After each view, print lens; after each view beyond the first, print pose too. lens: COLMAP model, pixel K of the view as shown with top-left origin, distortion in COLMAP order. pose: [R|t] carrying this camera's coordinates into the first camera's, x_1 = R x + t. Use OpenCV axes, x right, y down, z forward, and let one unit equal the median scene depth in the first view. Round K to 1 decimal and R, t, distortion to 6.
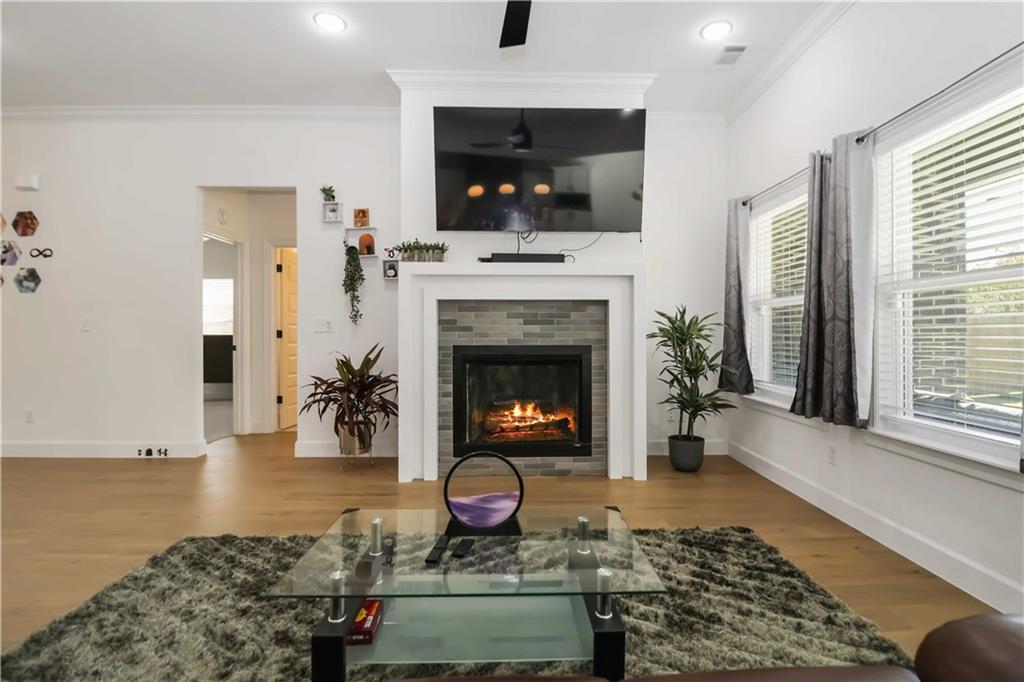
lens RADIAL K [[488.3, 0, 533.8], [0, 488.3, 339.0], [0, 0, 1]] dist [-0.001859, -0.001238]
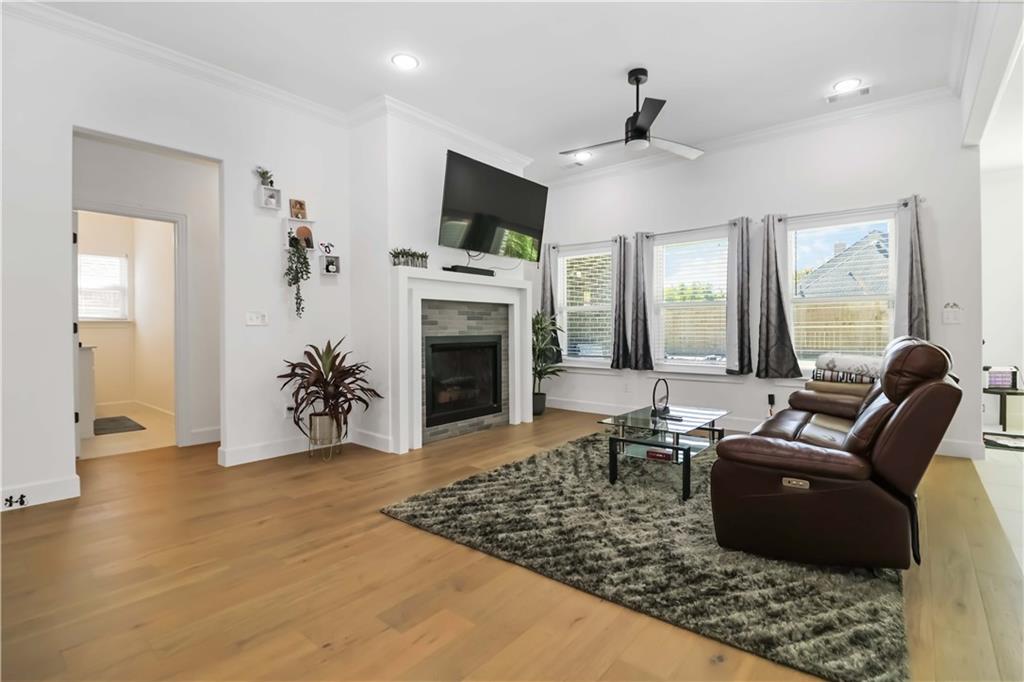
lens RADIAL K [[488.3, 0, 533.8], [0, 488.3, 339.0], [0, 0, 1]] dist [-0.001859, -0.001238]
pose [[0.636508, -0.018174, 0.771056, -0.932305], [0.010402, 0.999834, 0.014980, 0.003923], [-0.771200, -0.001515, 0.636591, 0.009484]]
